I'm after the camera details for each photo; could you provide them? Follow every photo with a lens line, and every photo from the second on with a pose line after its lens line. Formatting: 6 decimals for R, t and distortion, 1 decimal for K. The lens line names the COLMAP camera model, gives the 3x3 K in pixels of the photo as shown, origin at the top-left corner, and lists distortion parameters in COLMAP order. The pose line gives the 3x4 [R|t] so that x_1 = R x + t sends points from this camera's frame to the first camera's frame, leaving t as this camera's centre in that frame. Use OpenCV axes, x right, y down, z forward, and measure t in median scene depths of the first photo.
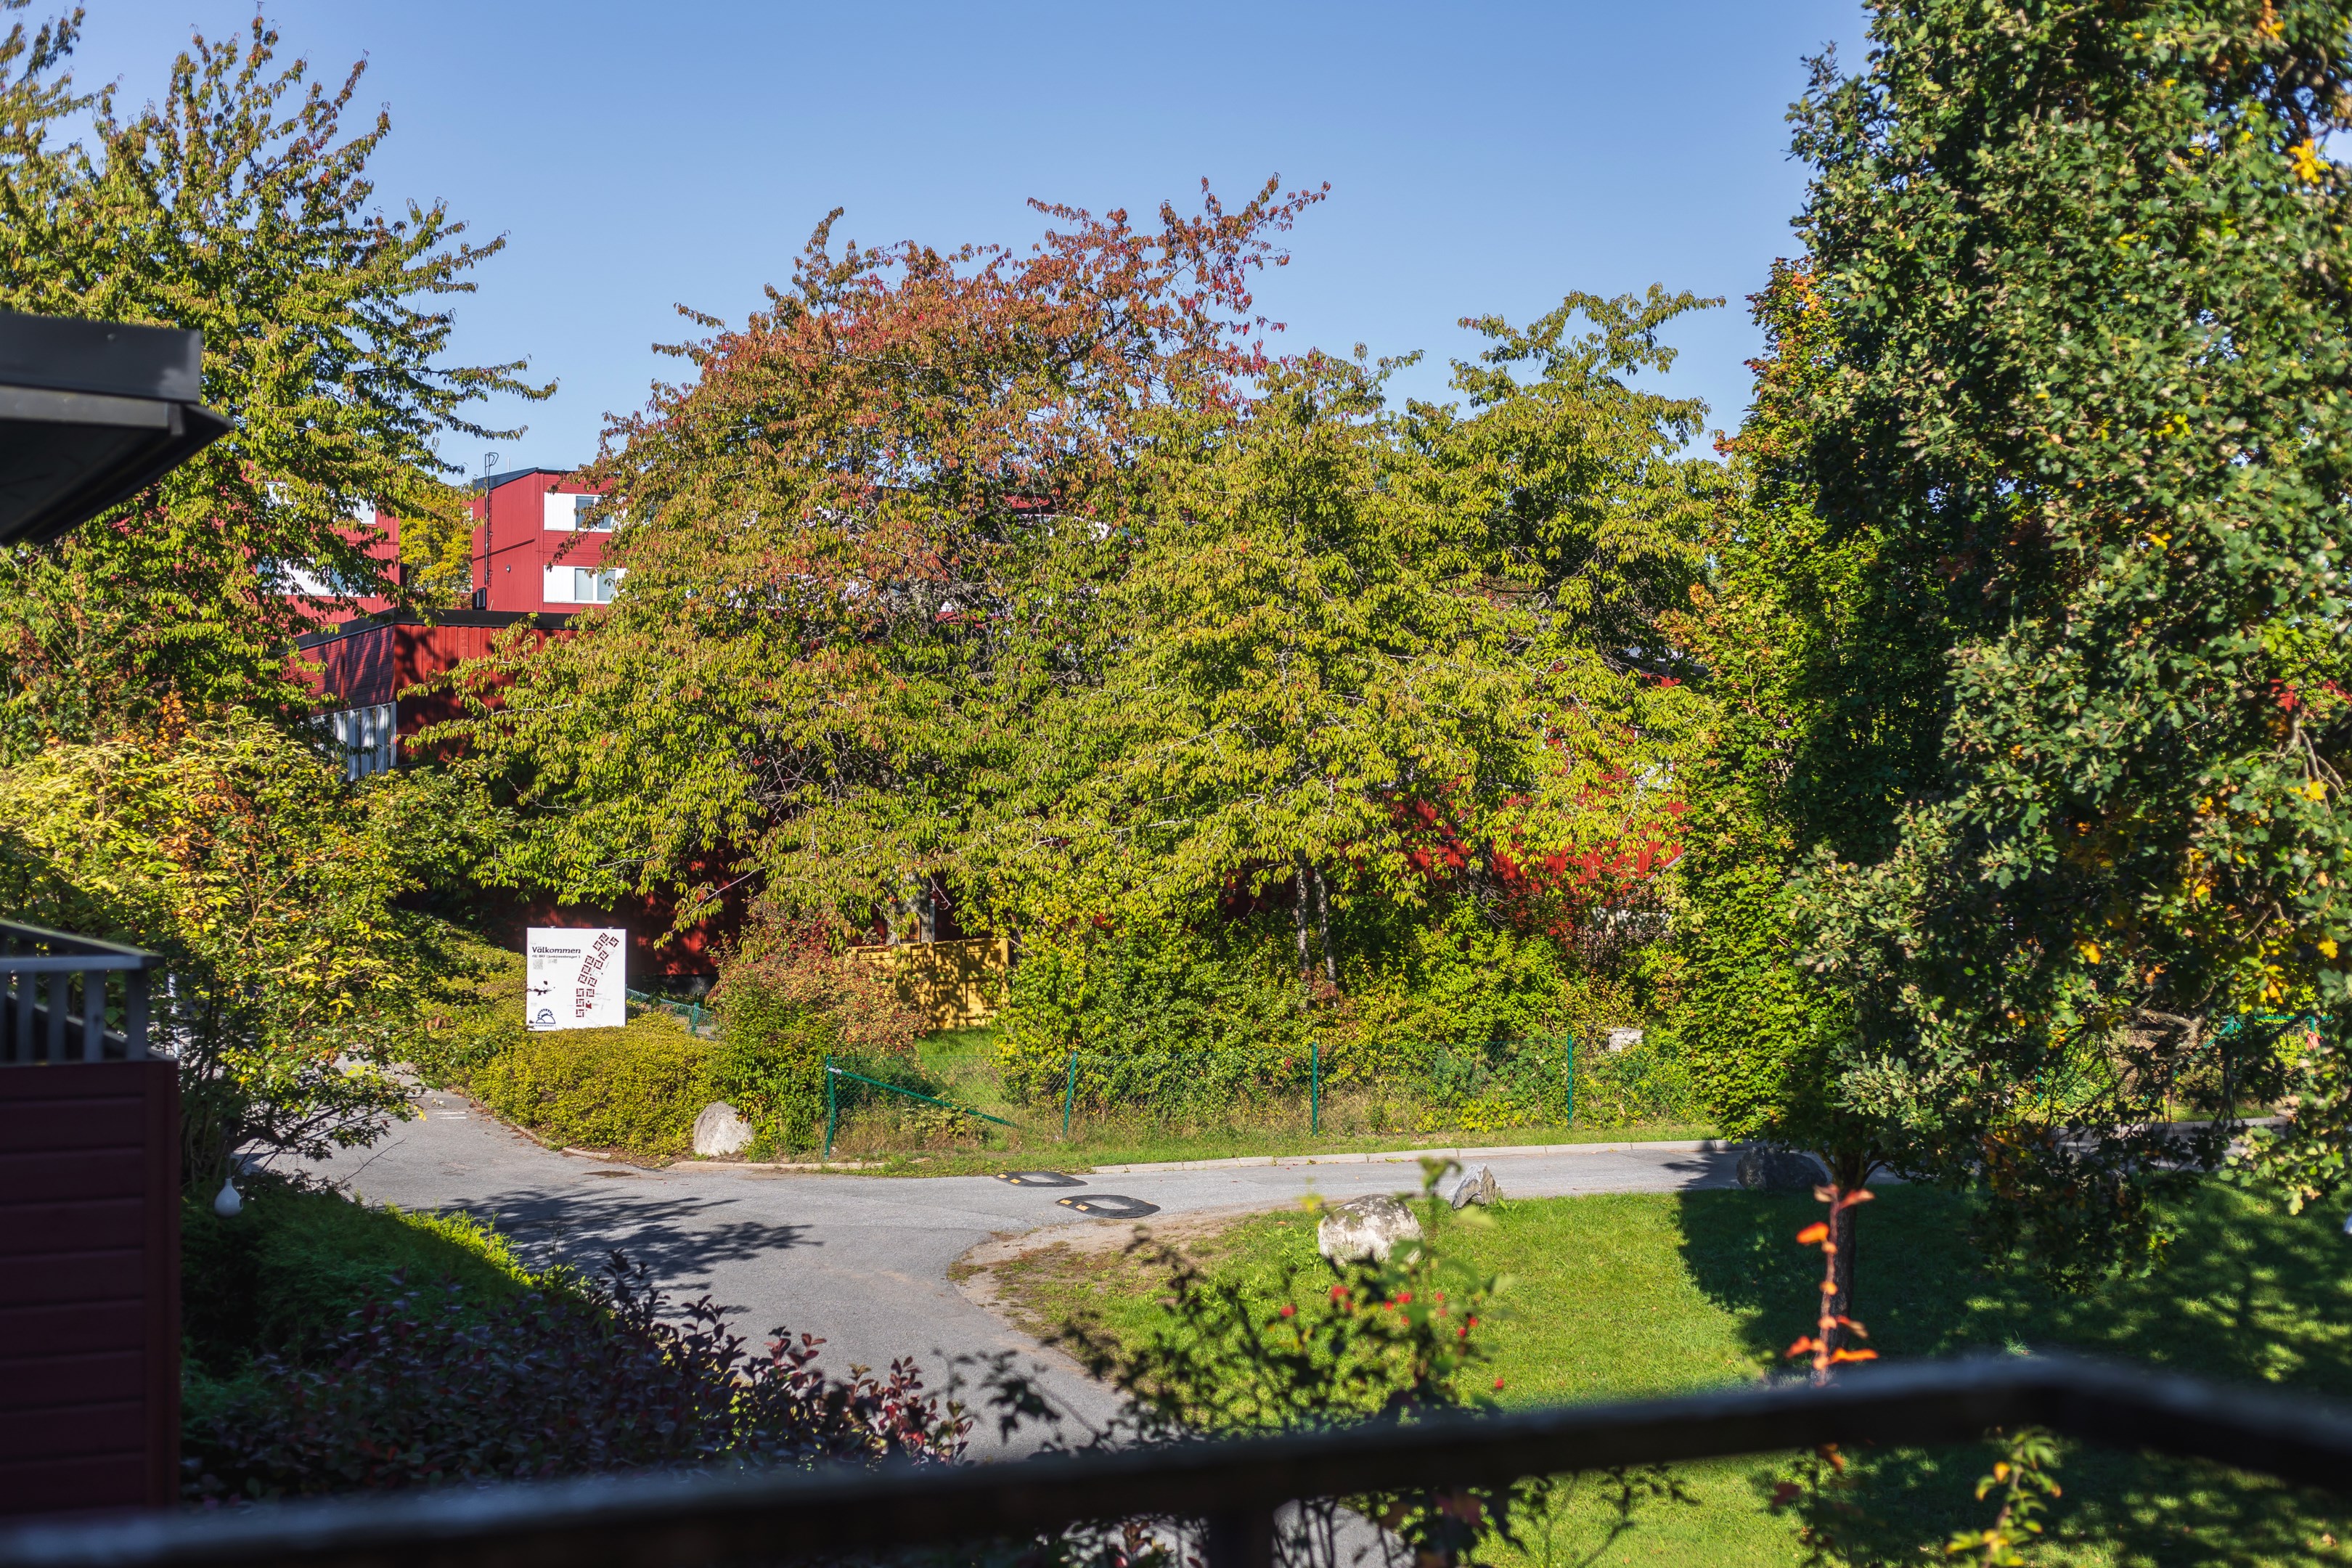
lens RADIAL K [[3350.1, 0, 1176.0], [0, 3350.1, 784.0], [0, 0, 1]] dist [-0.010480, 0.056240]
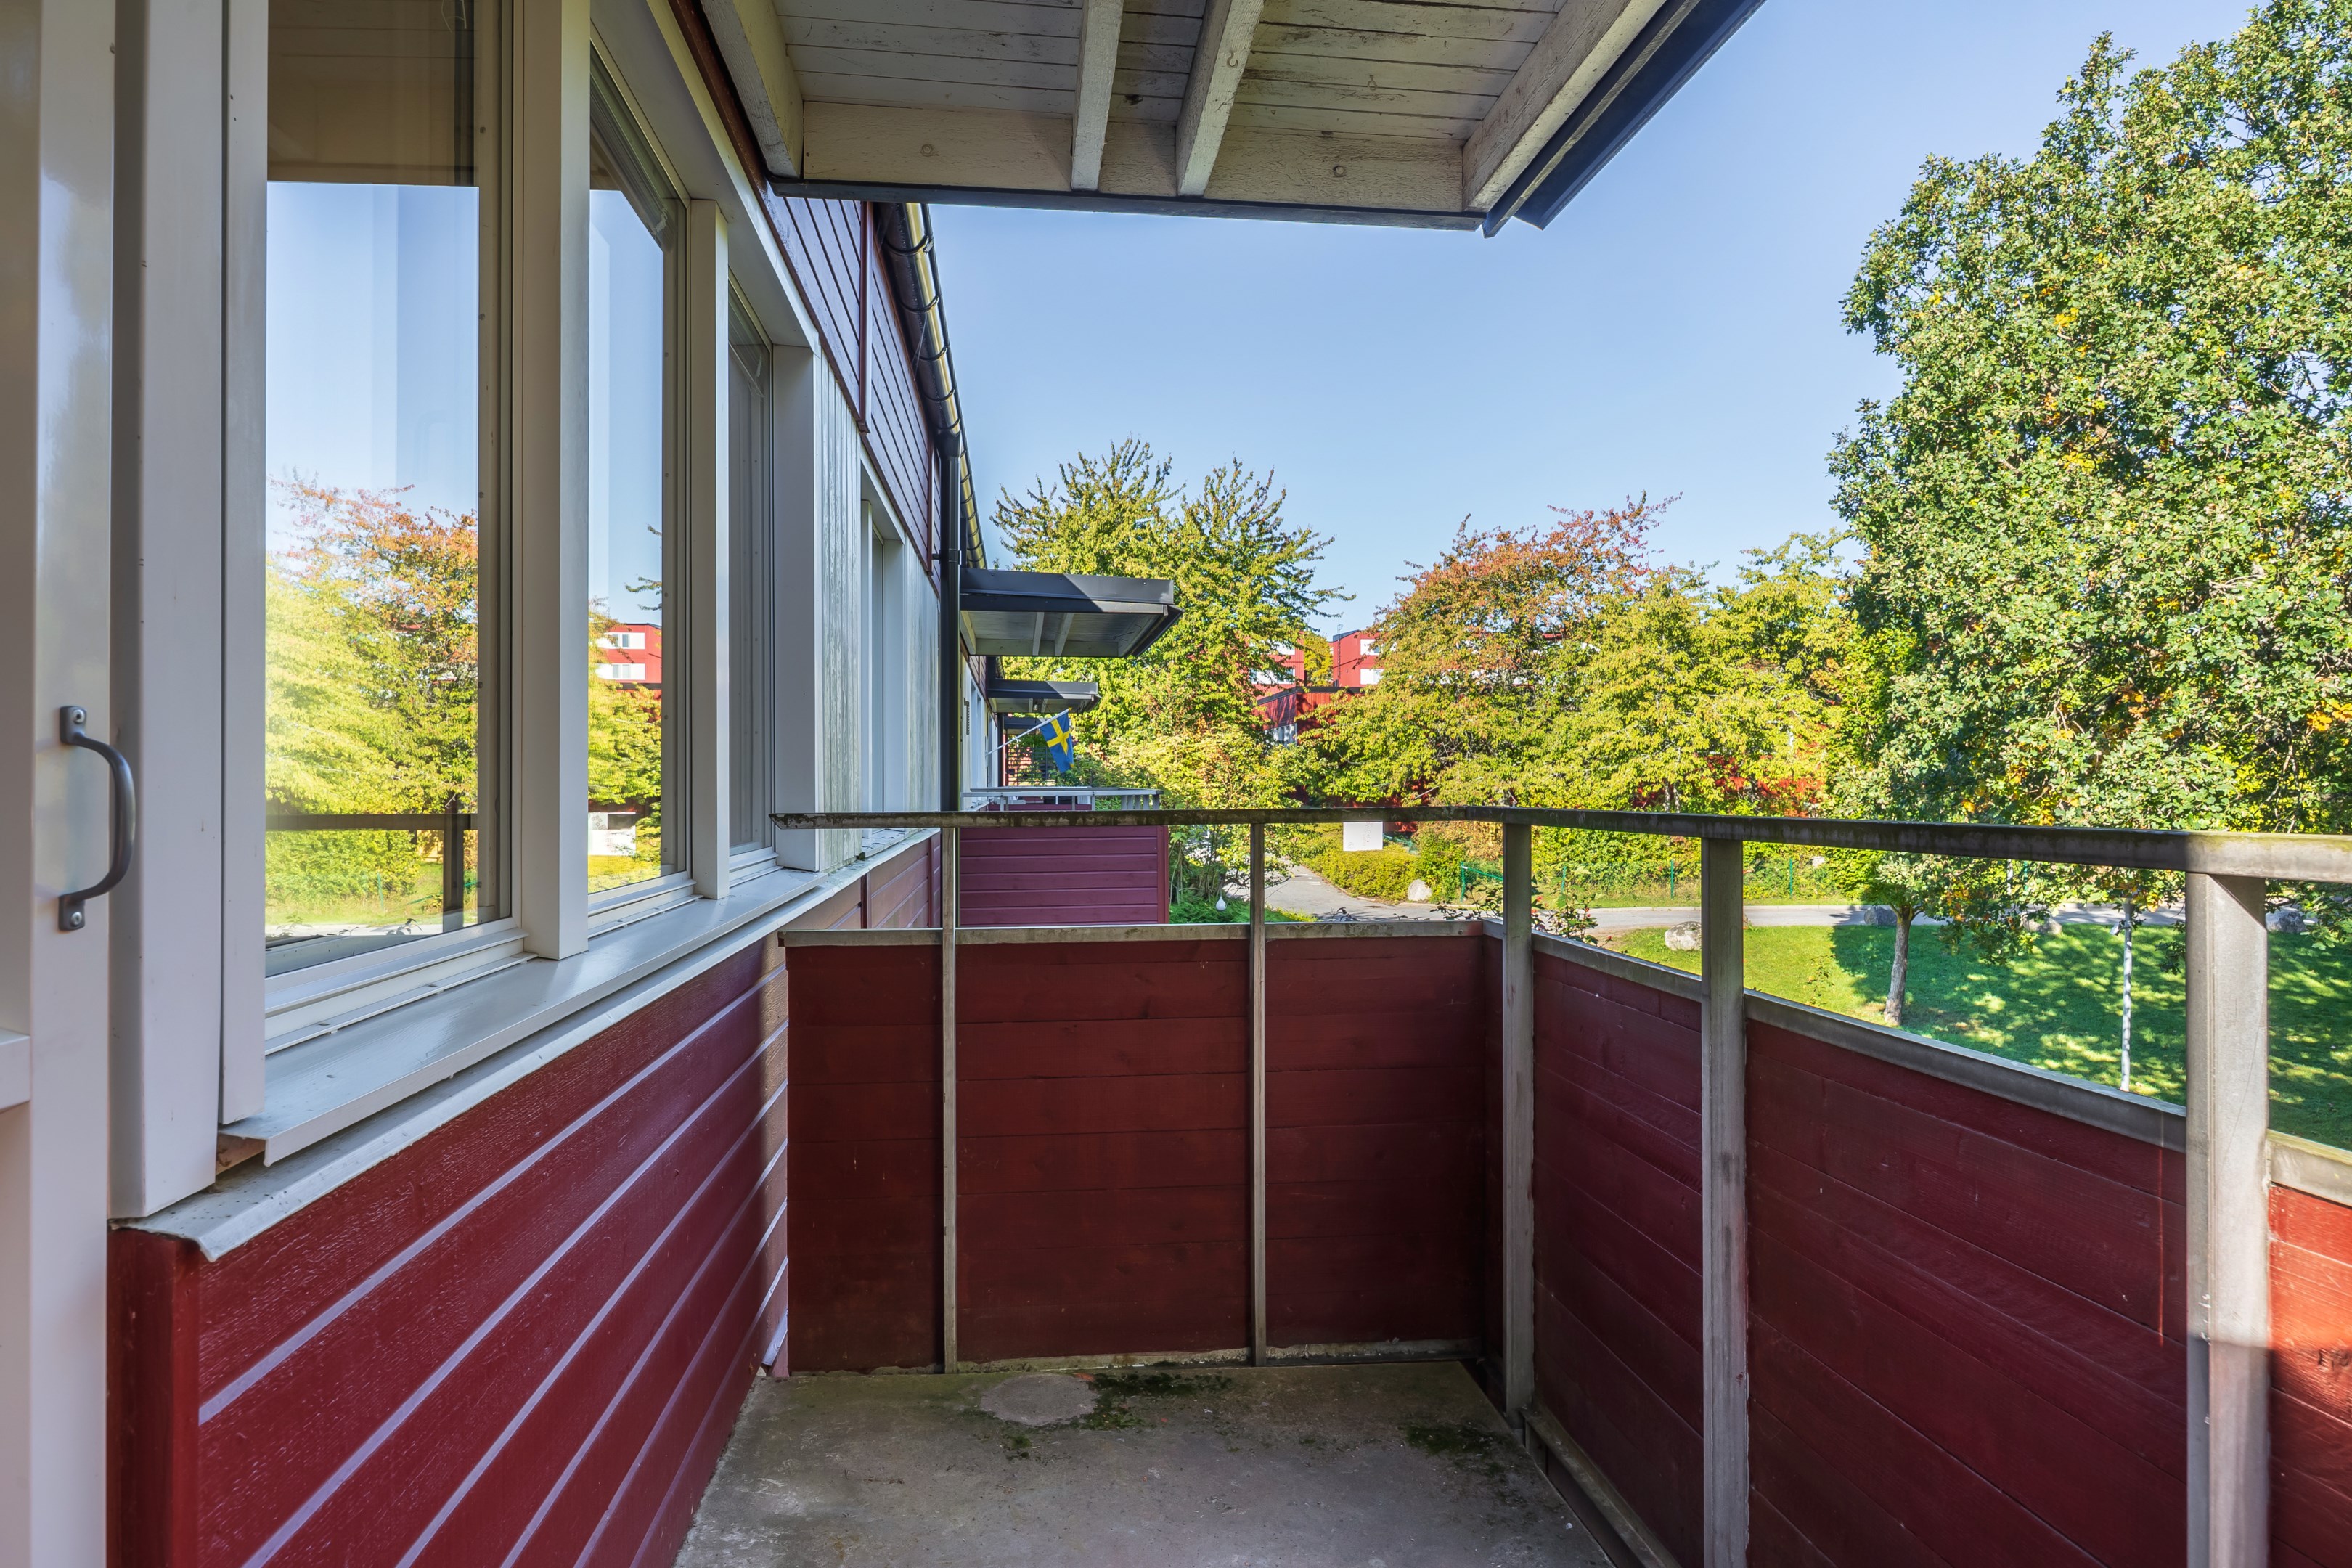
lens RADIAL K [[1498.4, 0, 1176.0], [0, 1498.4, 784.0], [0, 0, 1]] dist [-0.000586, -0.041921]
pose [[0.942705, -0.004299, -0.333599, 0.063320], [0.006143, 0.999971, 0.004475, 0.016909], [0.333570, -0.006268, 0.942705, -0.106564]]
